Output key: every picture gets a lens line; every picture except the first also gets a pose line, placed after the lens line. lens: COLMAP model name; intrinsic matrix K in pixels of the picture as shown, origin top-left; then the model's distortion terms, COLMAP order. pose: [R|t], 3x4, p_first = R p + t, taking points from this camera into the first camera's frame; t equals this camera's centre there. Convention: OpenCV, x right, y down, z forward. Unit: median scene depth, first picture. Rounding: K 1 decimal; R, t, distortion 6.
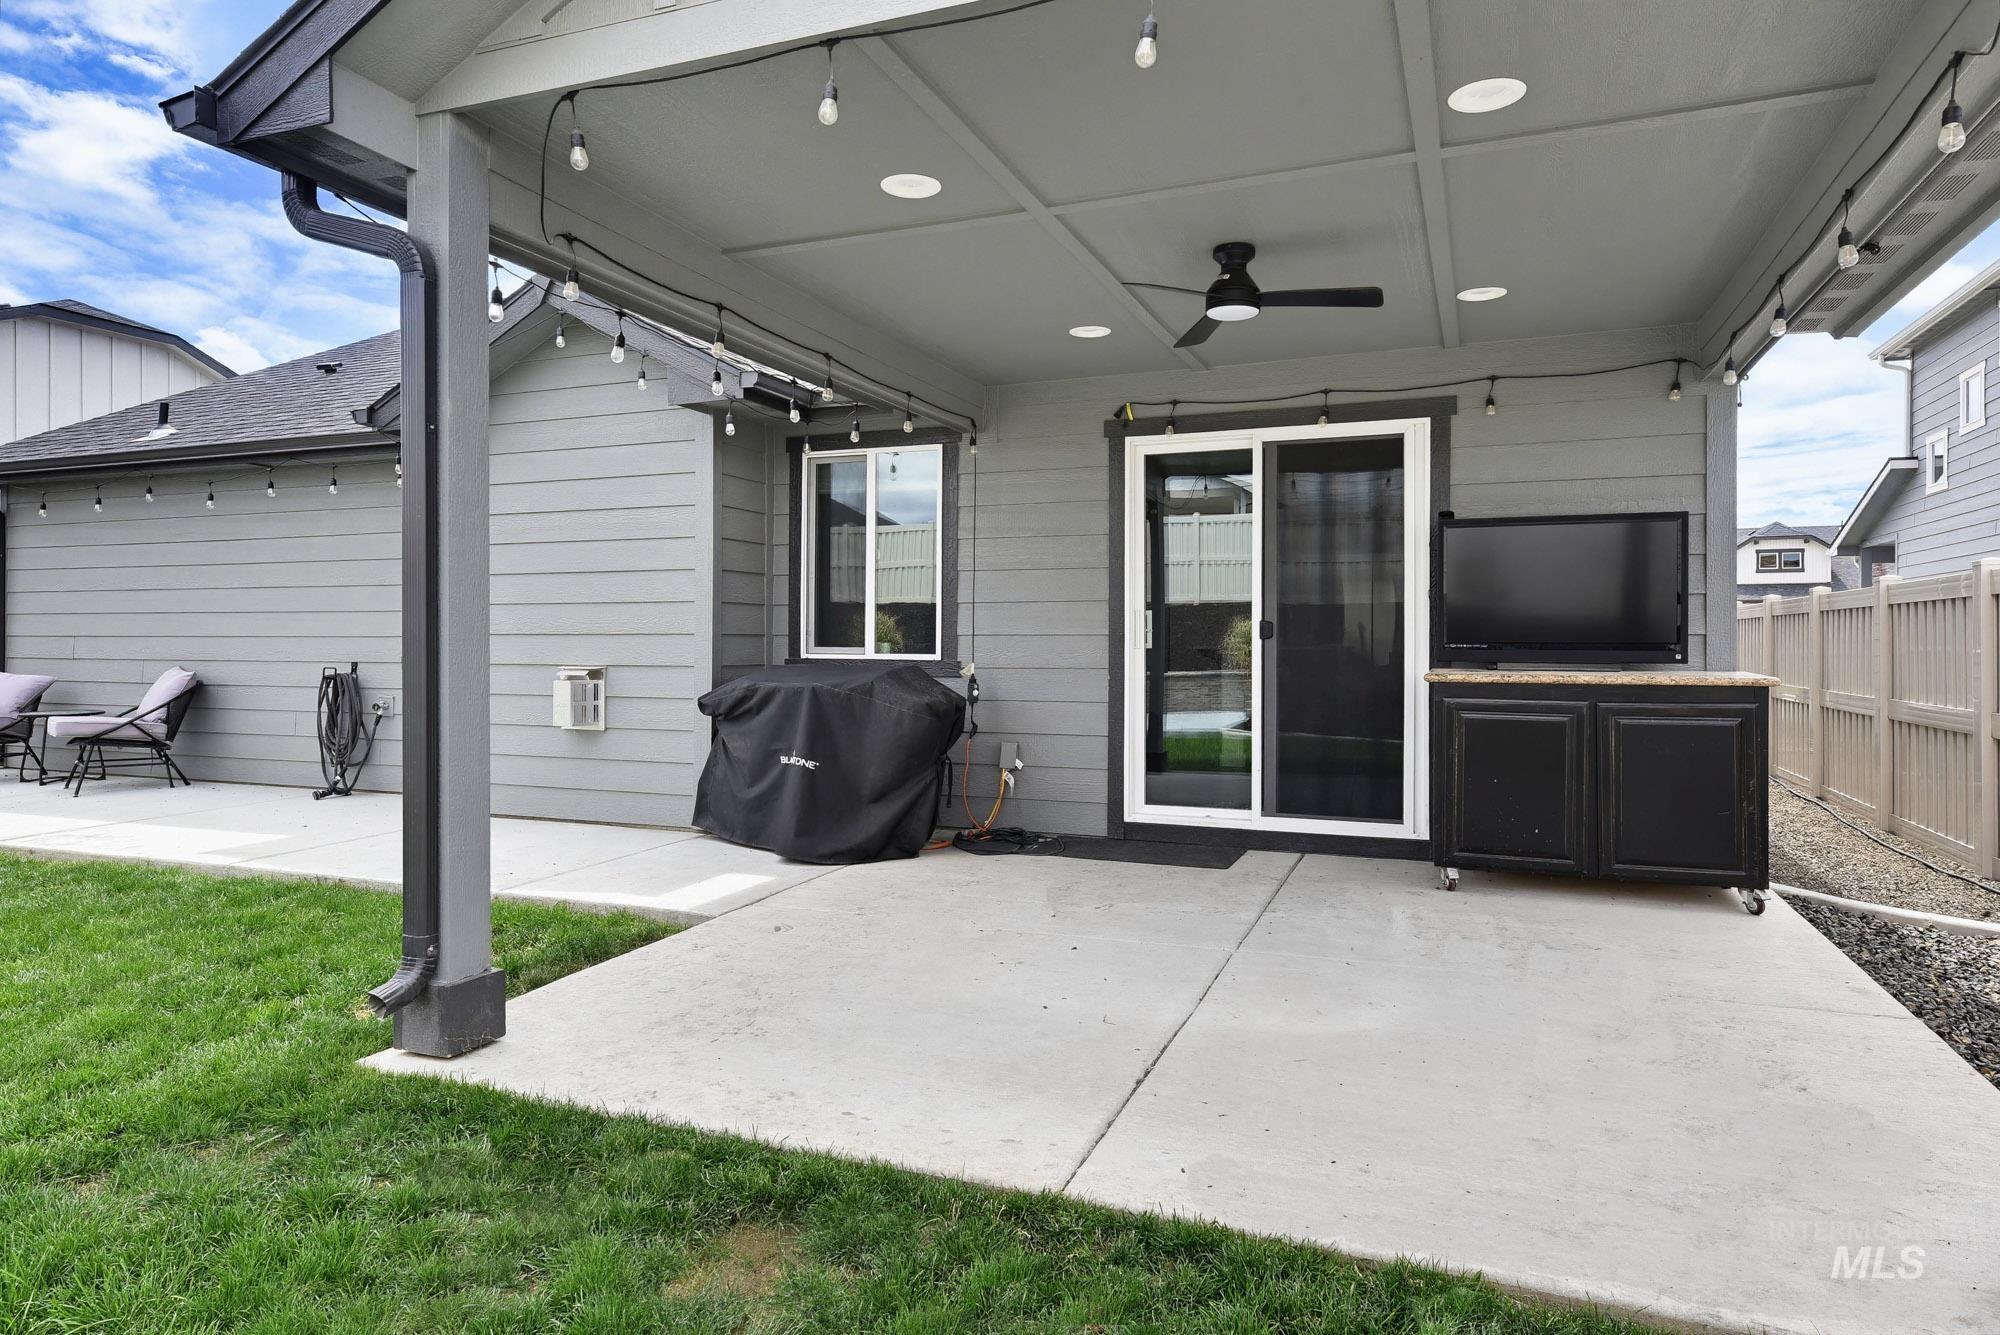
lens RADIAL K [[1201.5, 0, 1000.0], [0, 1201.5, 667.5], [0, 0, 1]] dist [0.001805, 0.000269]
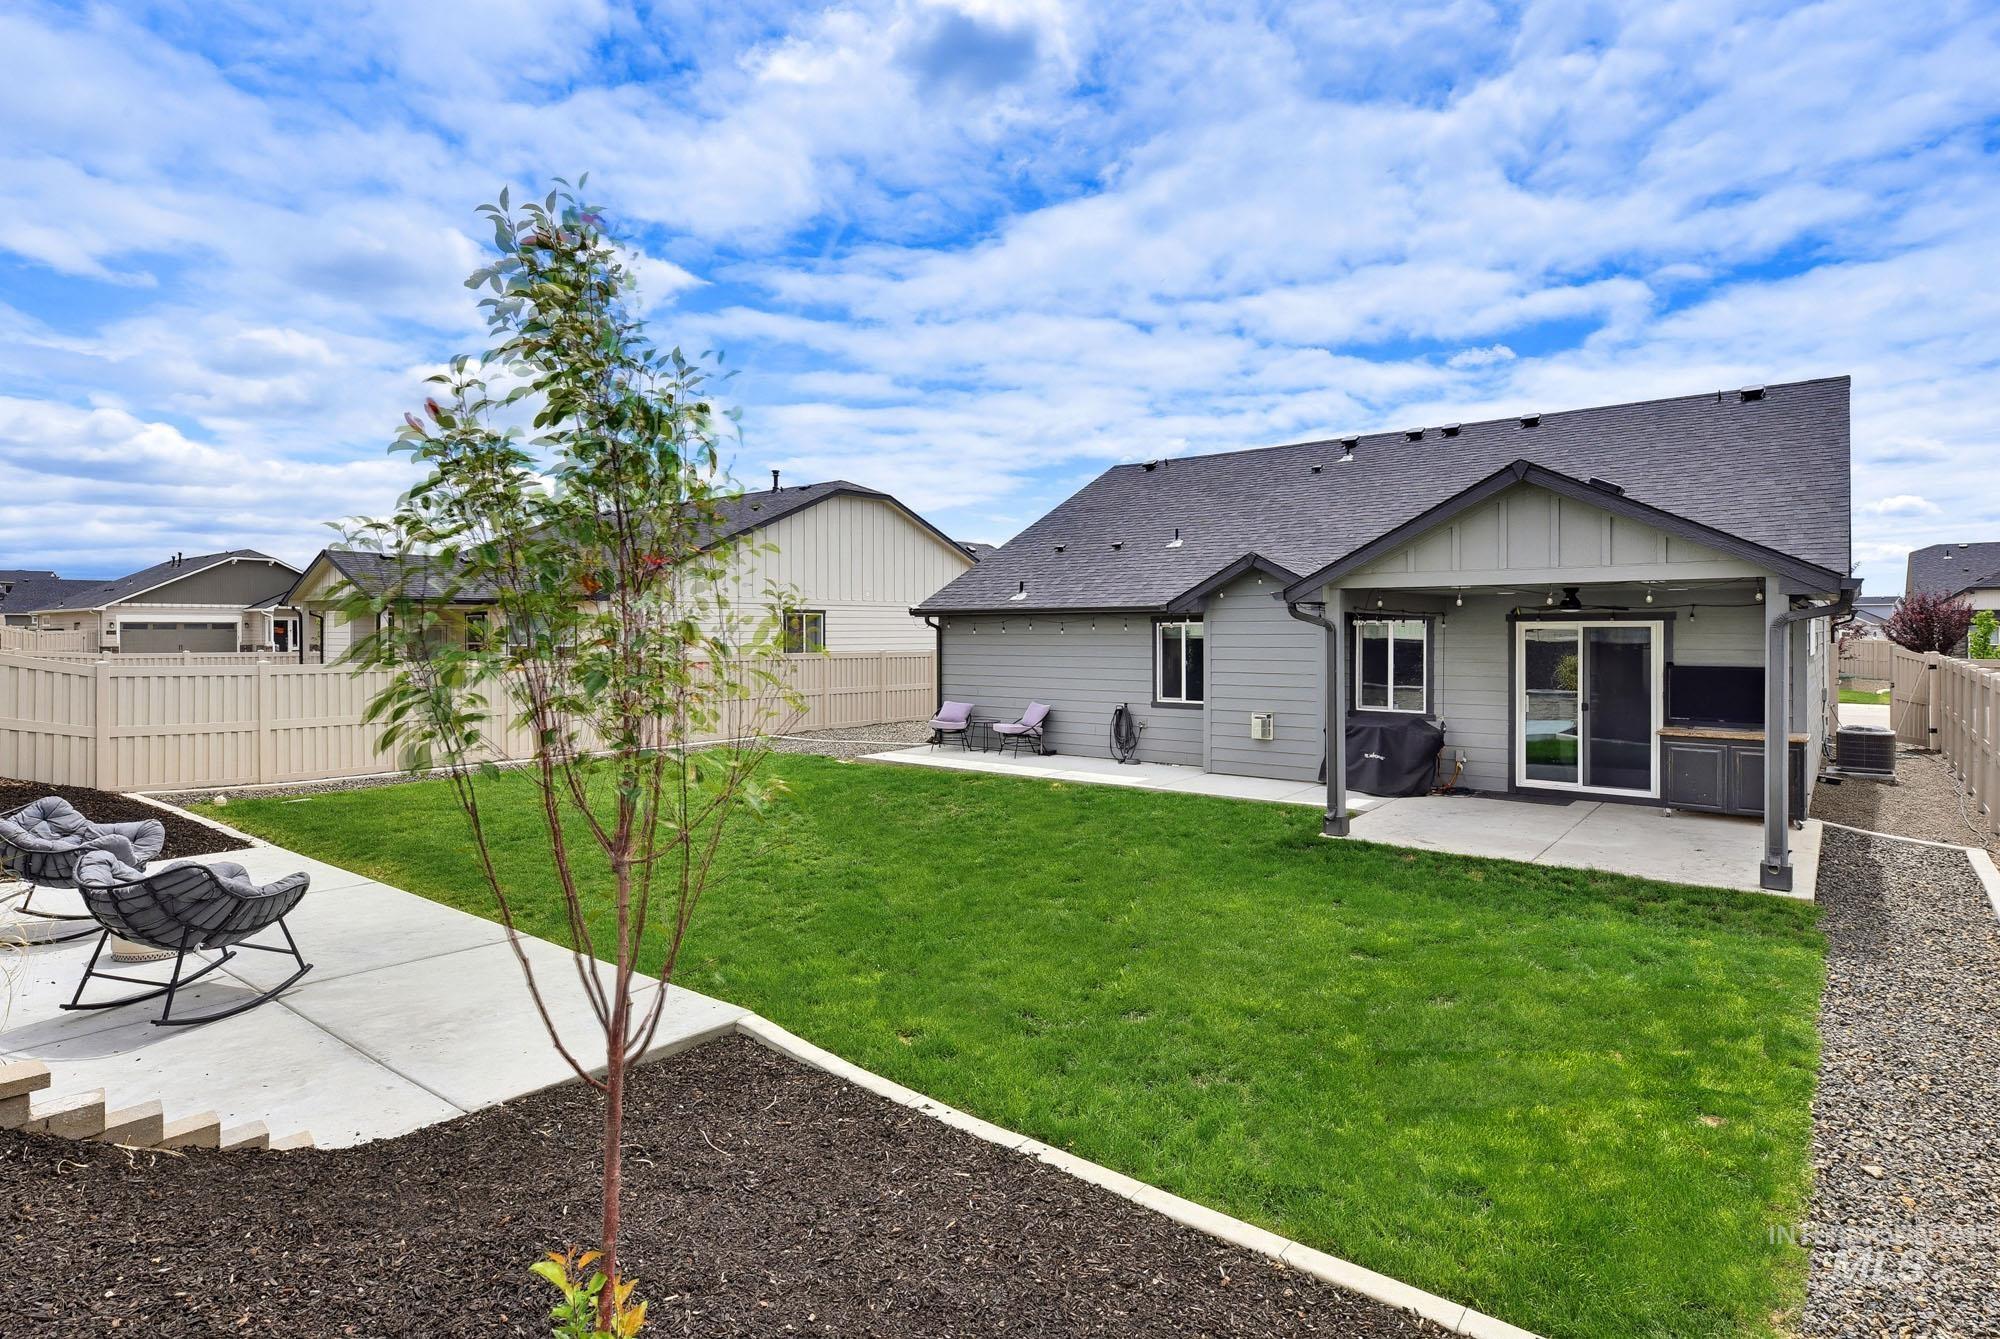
lens RADIAL K [[1043.0, 0, 995.9], [0, 1043.0, 657.8], [0, 0, 1]] dist [0.034088, 0.000071]
pose [[0.956039, -0.000164, -0.293238, -0.261721], [0.001488, 0.999990, 0.004291, -0.130167], [0.293234, -0.004538, 0.956030, -1.244489]]
